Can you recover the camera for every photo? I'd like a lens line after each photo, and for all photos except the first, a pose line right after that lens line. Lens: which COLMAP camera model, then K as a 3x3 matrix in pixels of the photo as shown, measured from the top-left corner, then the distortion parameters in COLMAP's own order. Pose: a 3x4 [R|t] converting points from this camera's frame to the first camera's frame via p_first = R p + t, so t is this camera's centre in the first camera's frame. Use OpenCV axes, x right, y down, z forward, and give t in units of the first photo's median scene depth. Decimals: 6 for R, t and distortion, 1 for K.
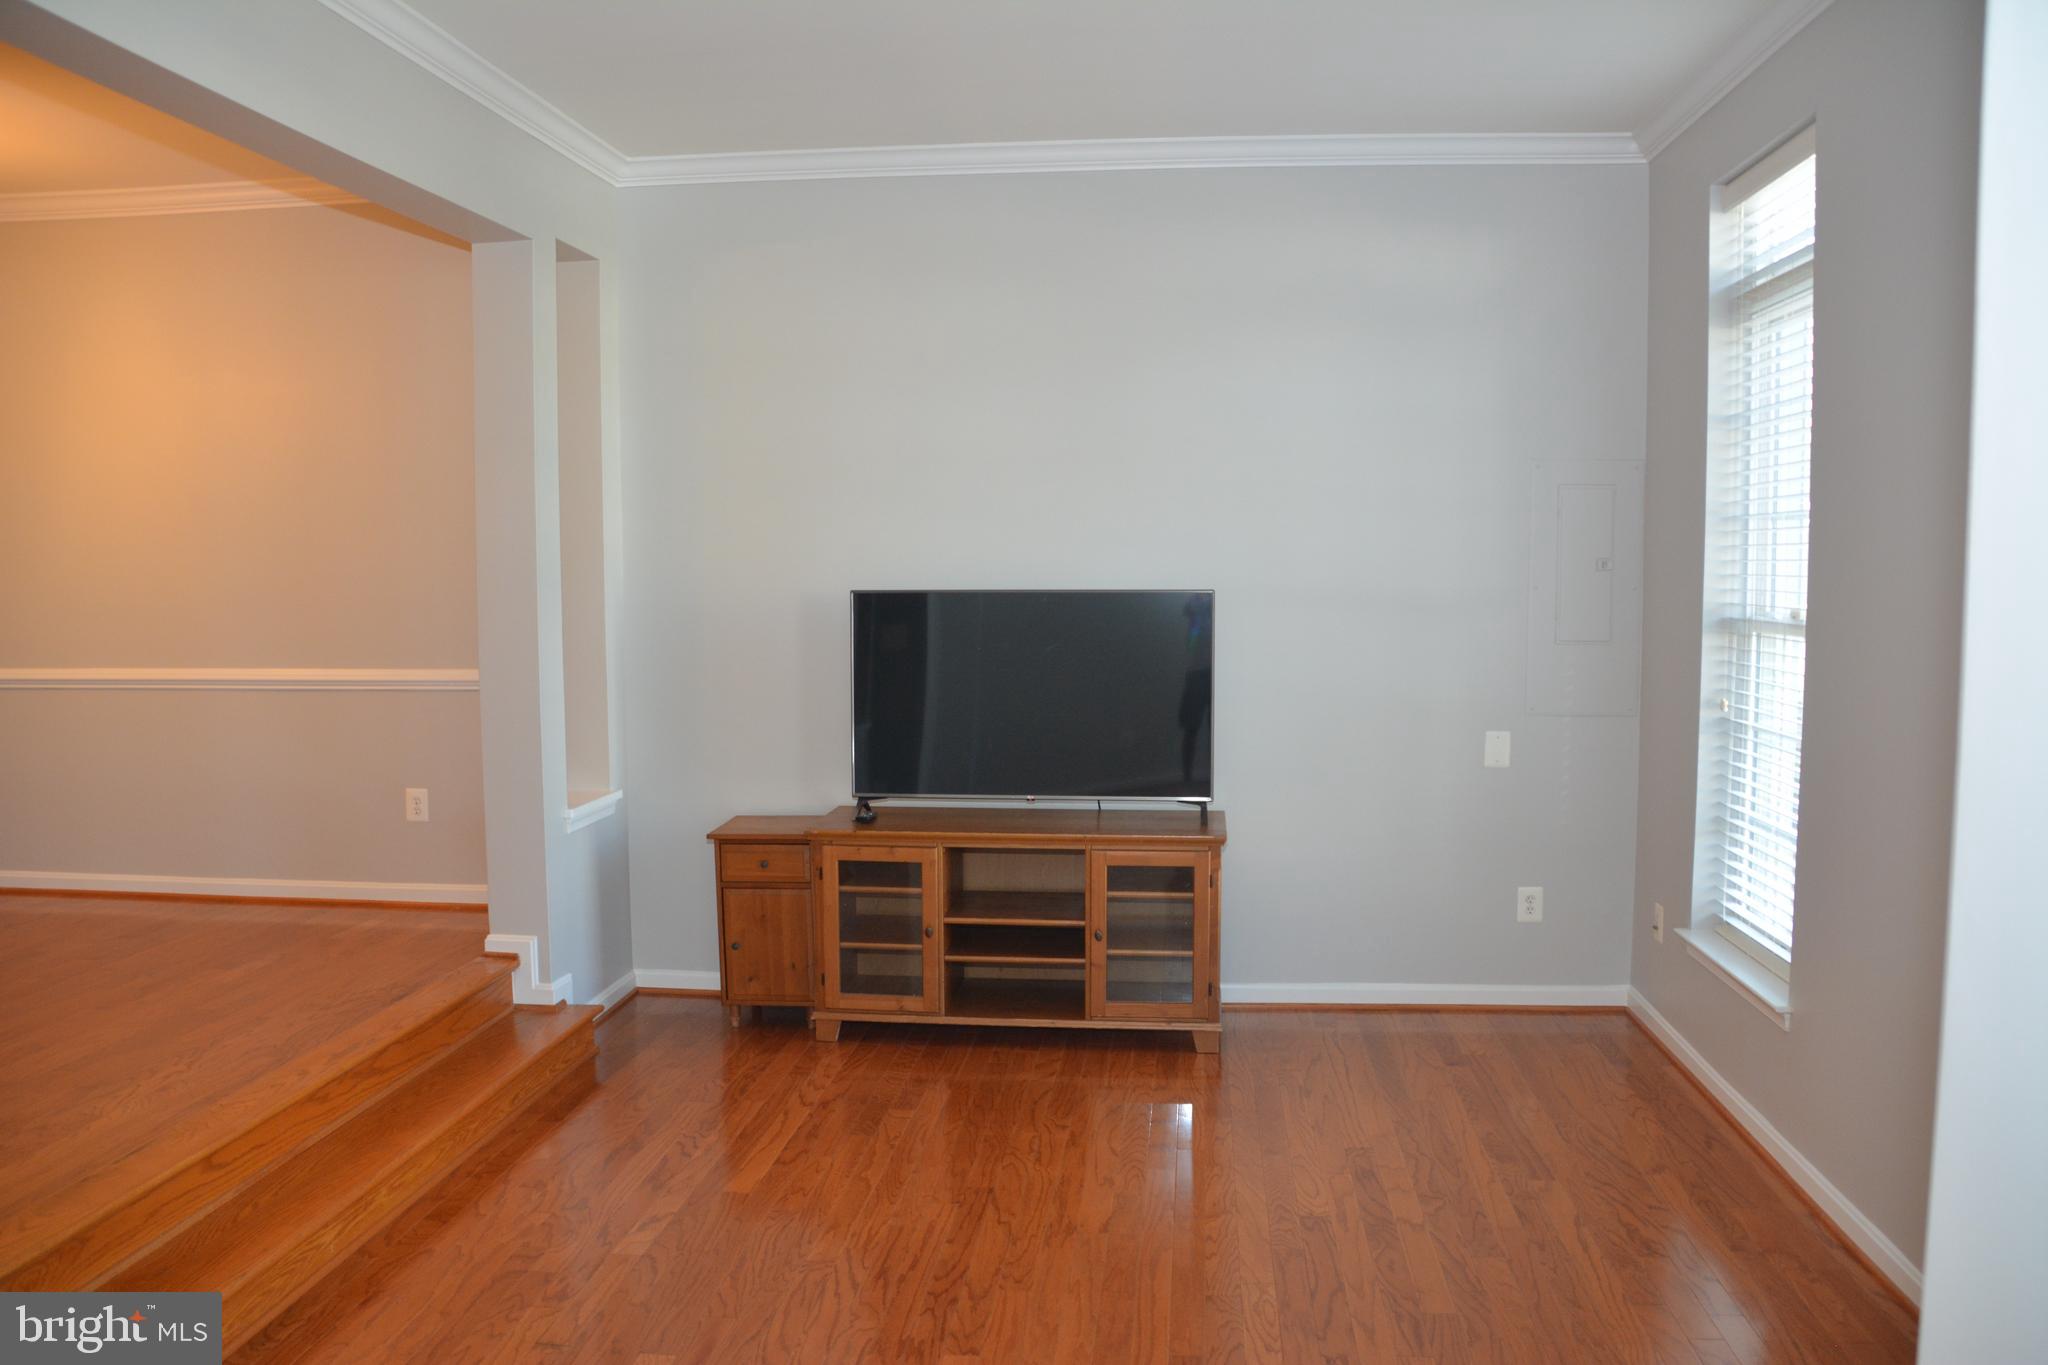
lens RADIAL K [[1624.7, 0, 1030.1], [0, 1624.7, 677.3], [0, 0, 1]] dist [-0.156032, 0.100912]
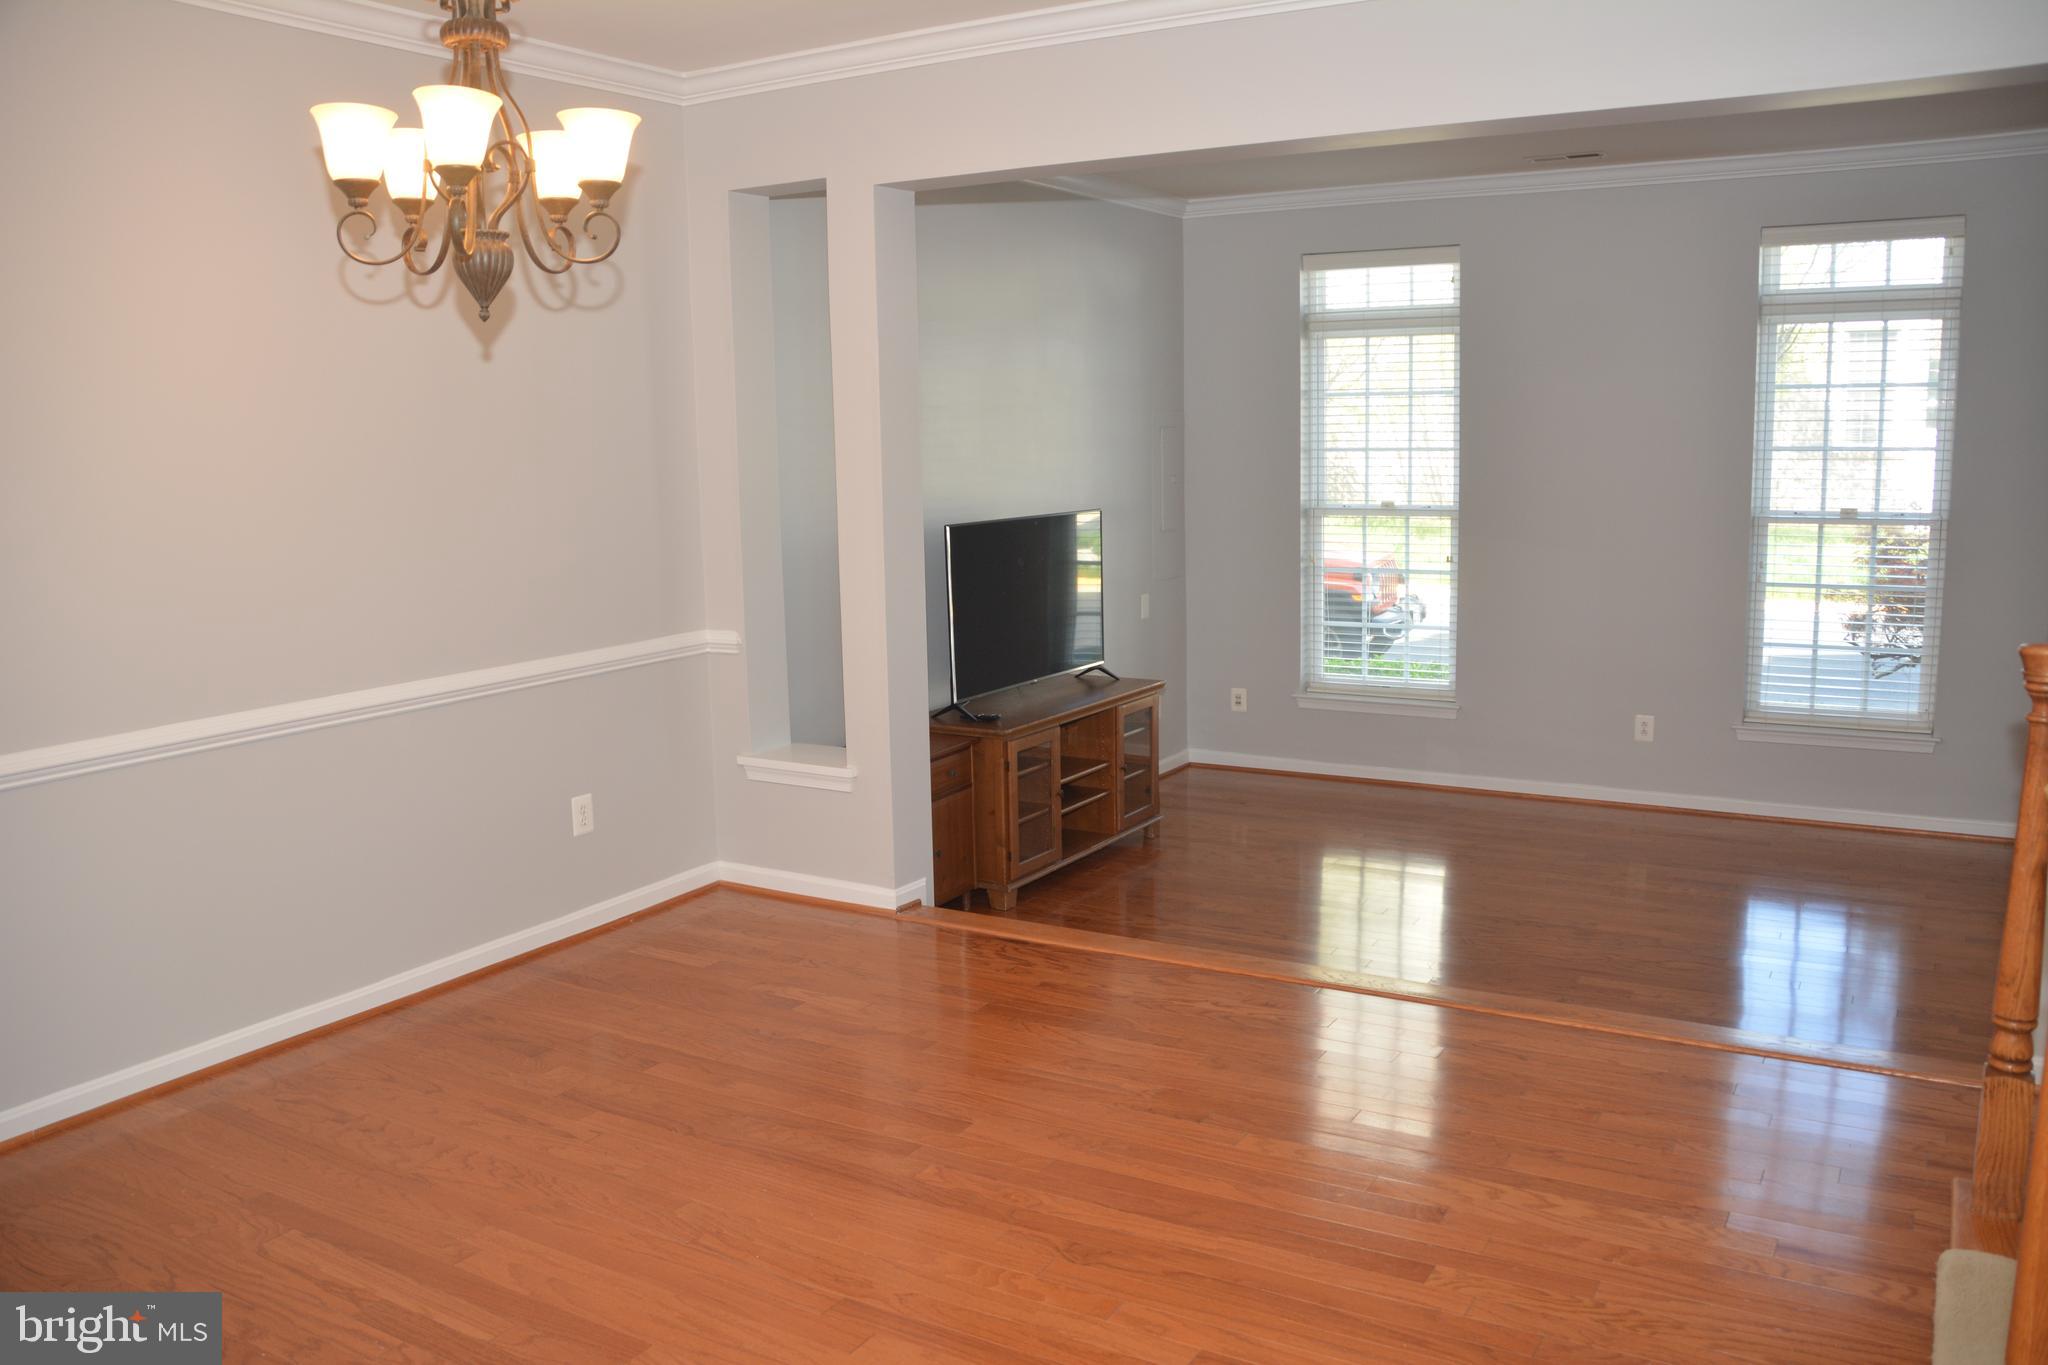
lens RADIAL K [[1624.7, 0, 1026.8], [0, 1624.7, 698.8], [0, 0, 1]] dist [-0.156032, 0.100912]
pose [[0.429663, -0.154349, 0.889700, -1.188939], [0.083568, 0.987851, 0.131019, -0.083028], [-0.899114, 0.018057, 0.437342, 0.480958]]
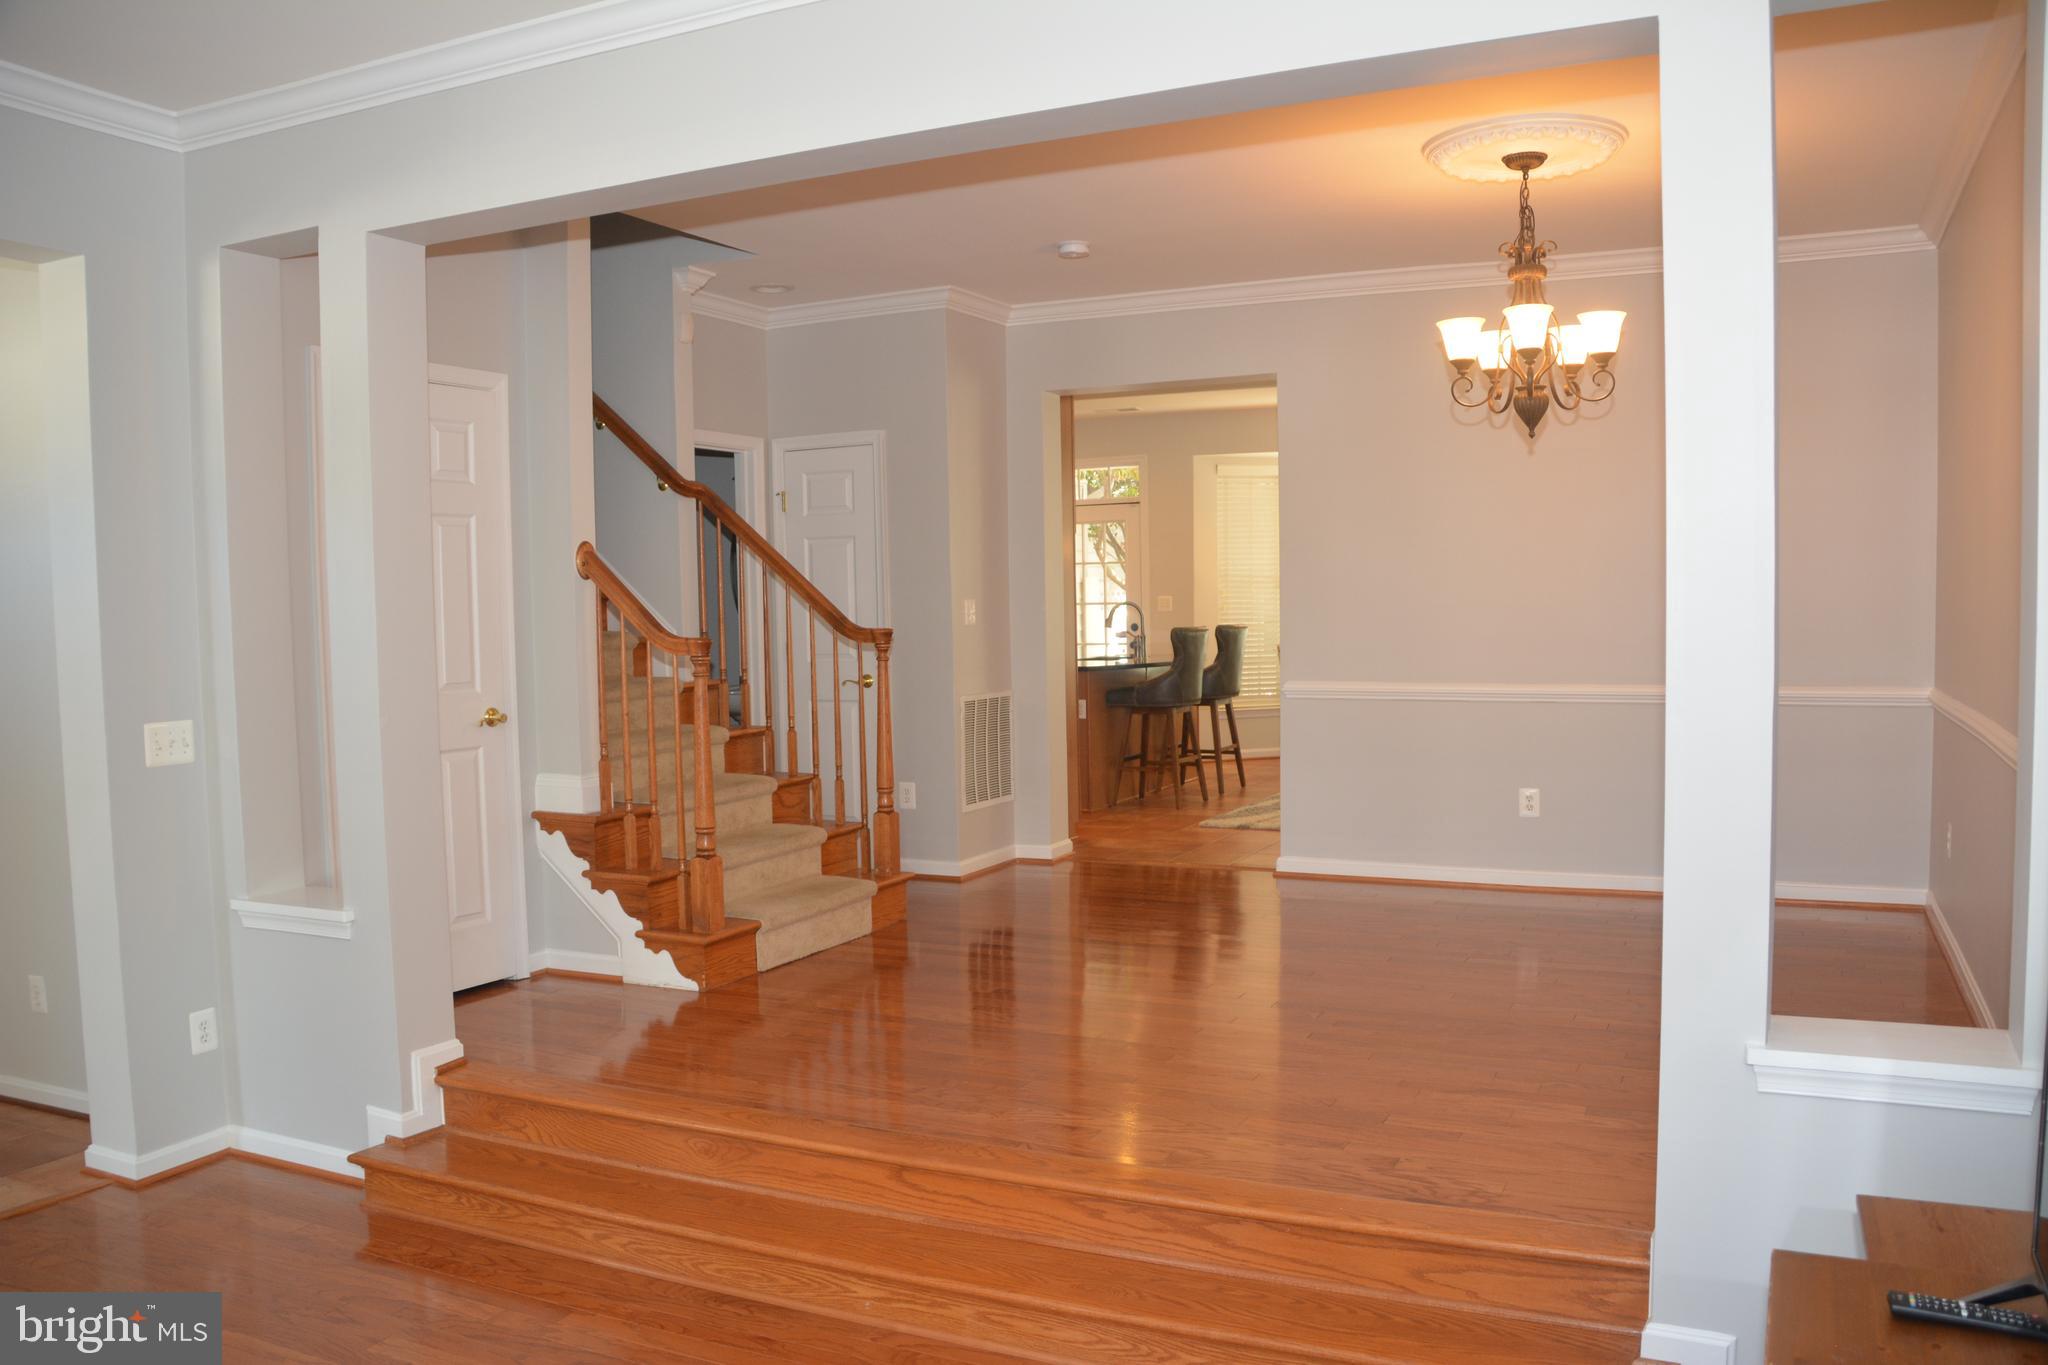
lens RADIAL K [[1624.7, 0, 1024.2], [0, 1624.7, 684.2], [0, 0, 1]] dist [-0.156032, 0.100912]
pose [[-0.344355, 0.058873, -0.936992, 0.290143], [-0.048366, 0.995594, 0.080330, -0.071117], [0.937593, 0.072980, -0.339990, 0.958619]]
